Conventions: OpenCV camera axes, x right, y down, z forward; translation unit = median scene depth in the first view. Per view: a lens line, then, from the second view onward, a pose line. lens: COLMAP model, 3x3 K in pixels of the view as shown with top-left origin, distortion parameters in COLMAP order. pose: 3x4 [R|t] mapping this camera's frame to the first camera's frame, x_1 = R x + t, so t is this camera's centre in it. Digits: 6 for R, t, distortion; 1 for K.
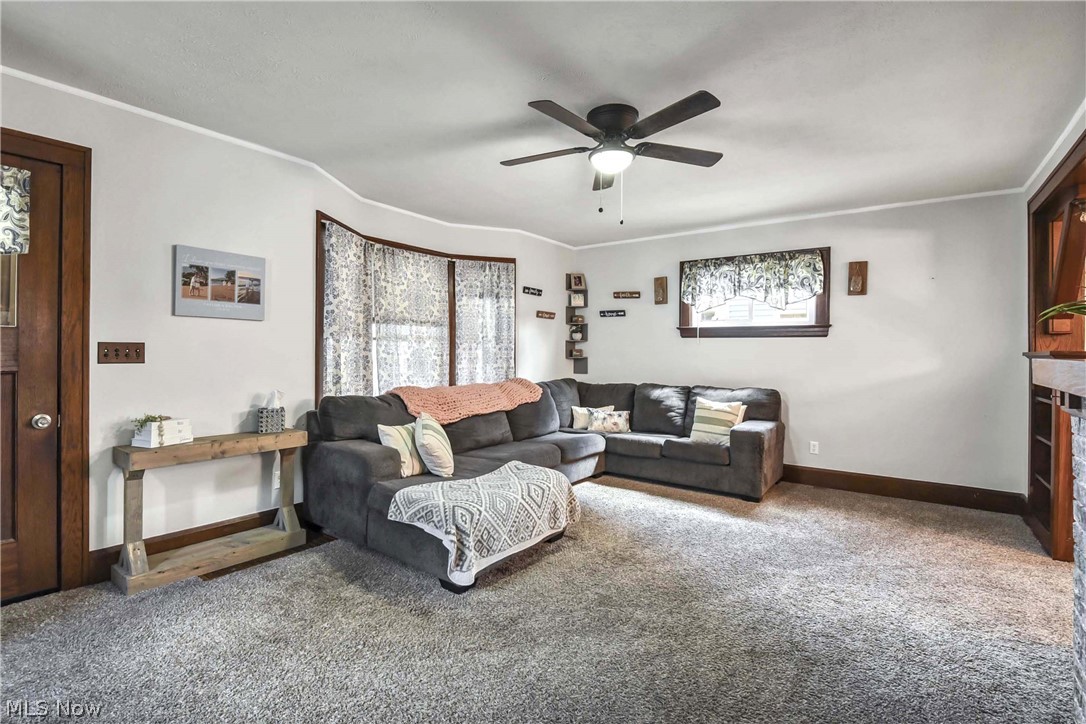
lens RADIAL K [[509.2, 0, 514.7], [0, 509.2, 348.5], [0, 0, 1]] dist [0.000100, -0.011092]
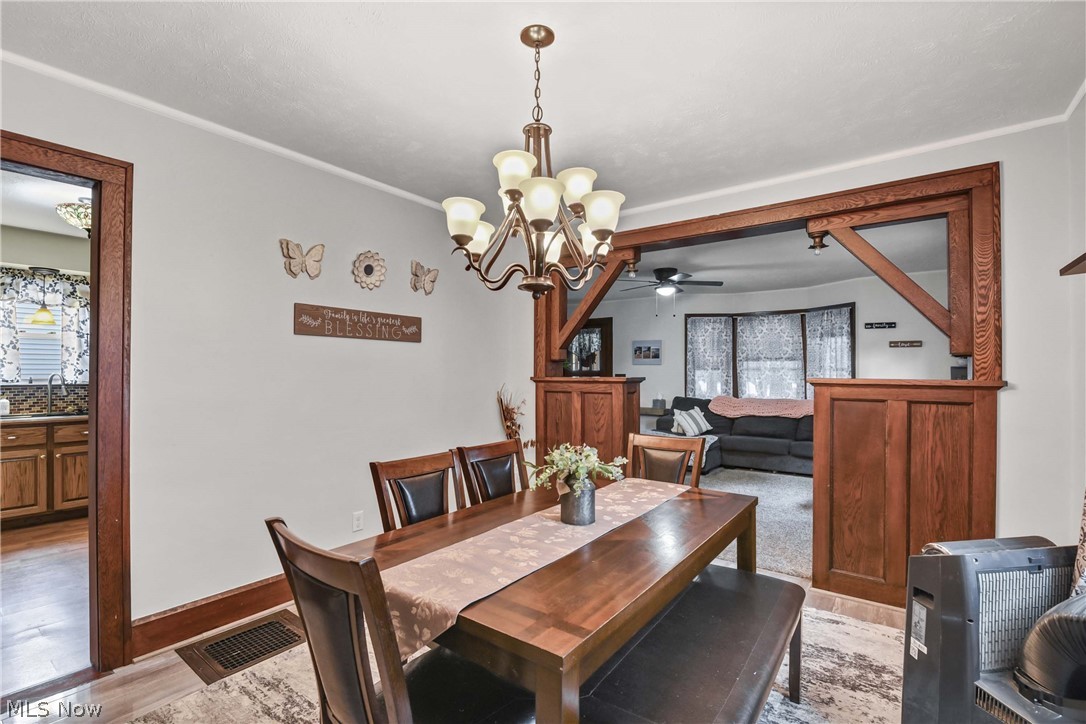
lens RADIAL K [[485.5, 0, 543.1], [0, 485.5, 368.3], [0, 0, 1]] dist [-0.000503, -0.008787]
pose [[0.030765, -0.015611, -0.999405, 1.259378], [0.004590, 0.999870, -0.015477, -0.001654], [0.999516, -0.004112, 0.030833, 0.227759]]
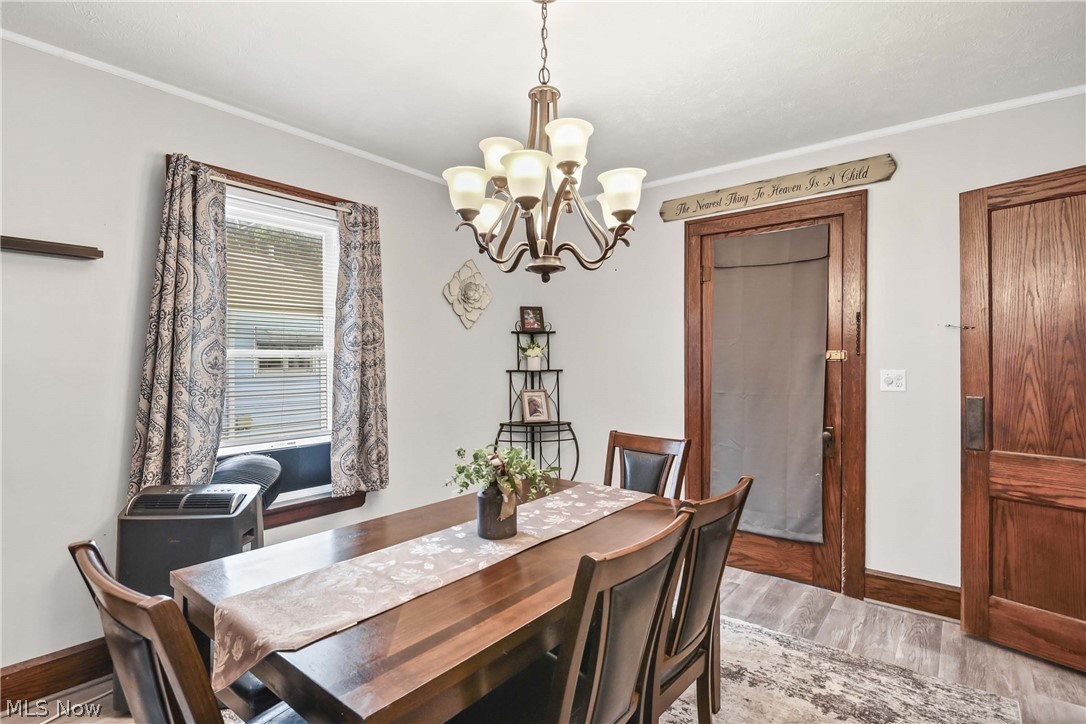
lens RADIAL K [[524.9, 0, 547.4], [0, 524.9, 363.8], [0, 0, 1]] dist [0.001514, -0.009202]
pose [[0.002985, -0.014601, 0.999889, 0.573670], [-0.004570, 0.999883, 0.014615, -0.007732], [-0.999985, -0.004613, 0.002918, 0.231449]]
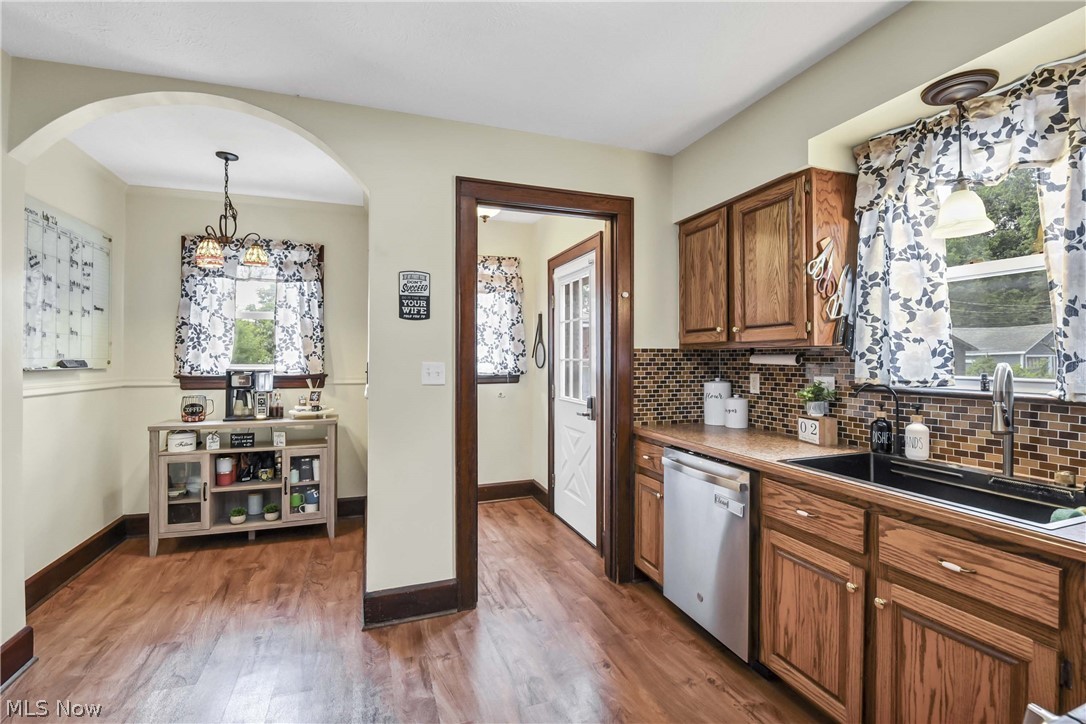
lens RADIAL K [[486.8, 0, 535.8], [0, 486.8, 359.0], [0, 0, 1]] dist [-0.001169, -0.011640]
pose [[-0.840877, -0.011128, 0.541111, 0.438084], [-0.012159, 0.999925, 0.001670, -0.011508], [-0.541089, -0.005175, -0.840949, -0.217399]]
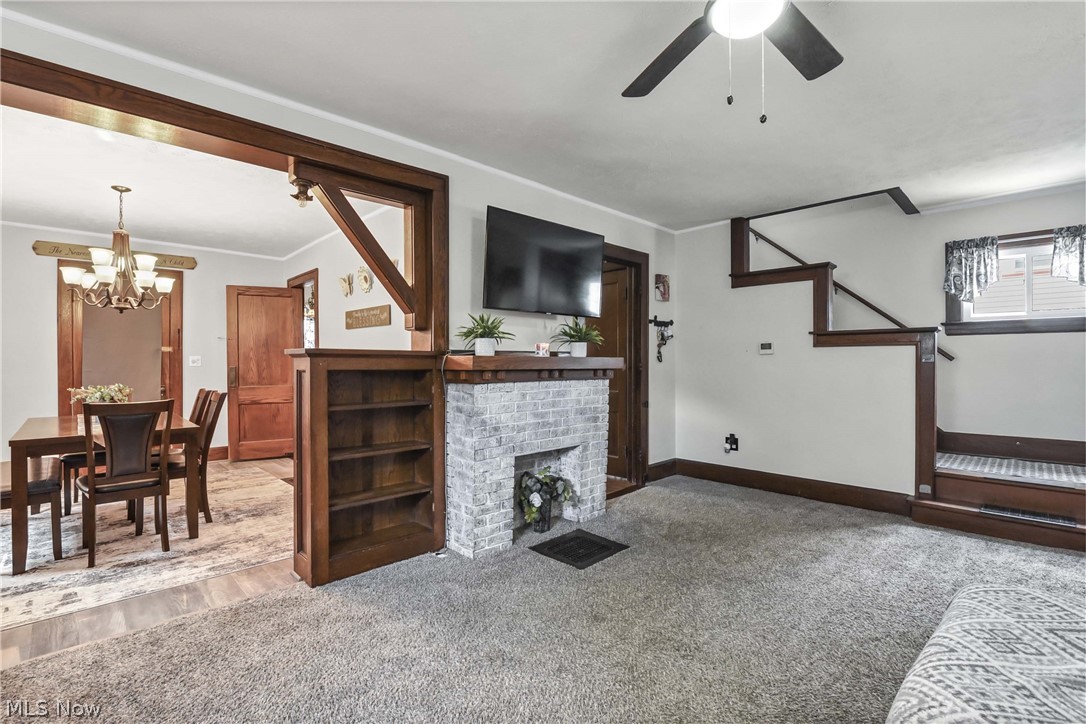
lens RADIAL K [[487.0, 0, 543.0], [0, 487.0, 362.0], [0, 0, 1]] dist [-0.001197, -0.008435]
pose [[-0.992147, -0.007564, 0.124848, 0.192100], [-0.007938, 0.999965, -0.002496, 0.014268], [-0.124825, -0.003468, -0.992173, 0.877758]]
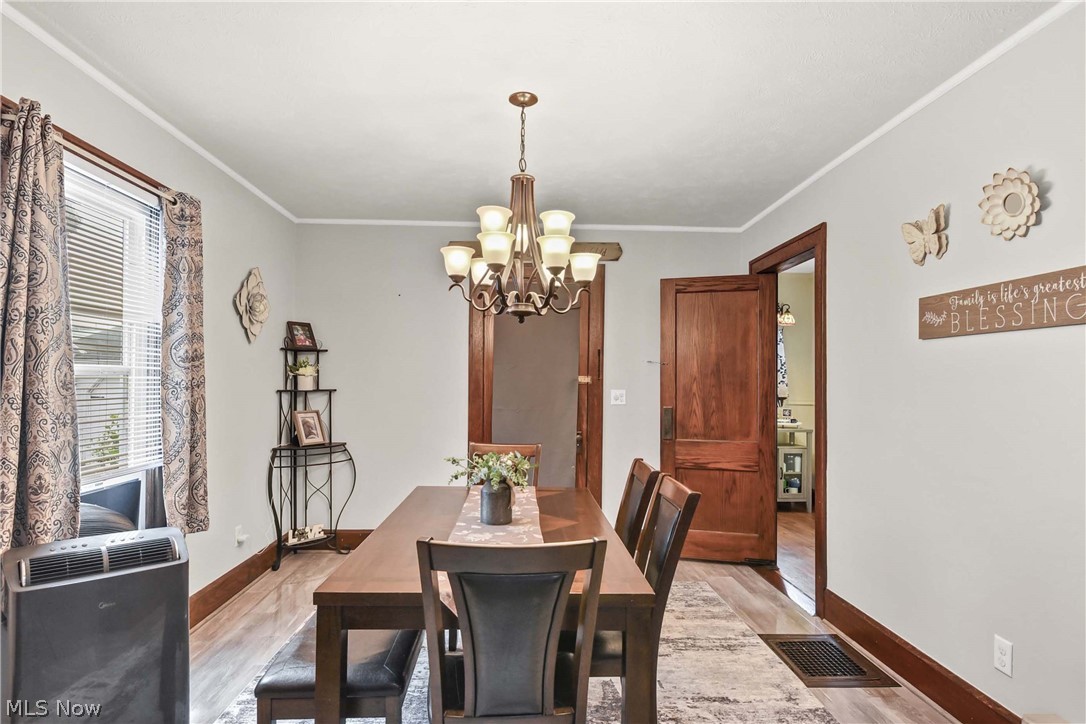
lens RADIAL K [[563.1, 0, 527.5], [0, 563.1, 374.9], [0, 0, 1]] dist [-0.003338, -0.001402]
pose [[-0.637152, -0.007723, 0.770699, 0.545885], [-0.021708, 0.999733, -0.007929, -0.008526], [-0.770432, -0.021783, -0.637150, 0.530526]]
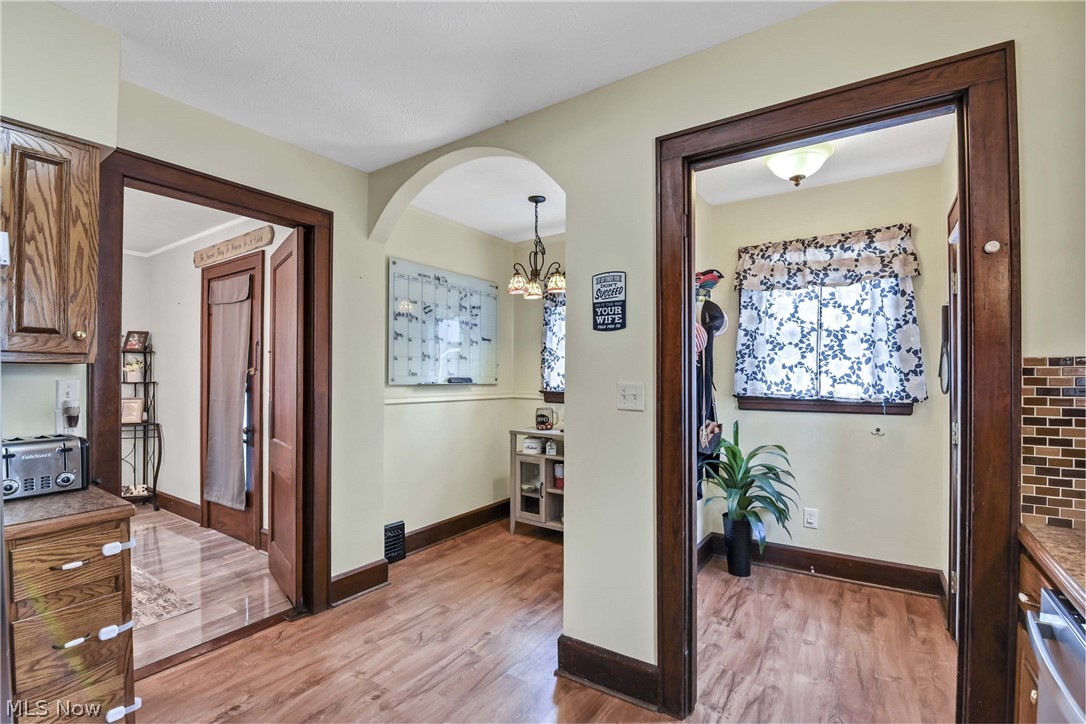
lens RADIAL K [[479.2, 0, 542.3], [0, 479.2, 374.2], [0, 0, 1]] dist [-0.010815, -0.000758]
pose [[-0.070137, -0.006537, 0.997516, 0.410556], [-0.009642, 0.999936, 0.005875, -0.013937], [-0.997491, -0.009206, -0.070195, -0.475006]]
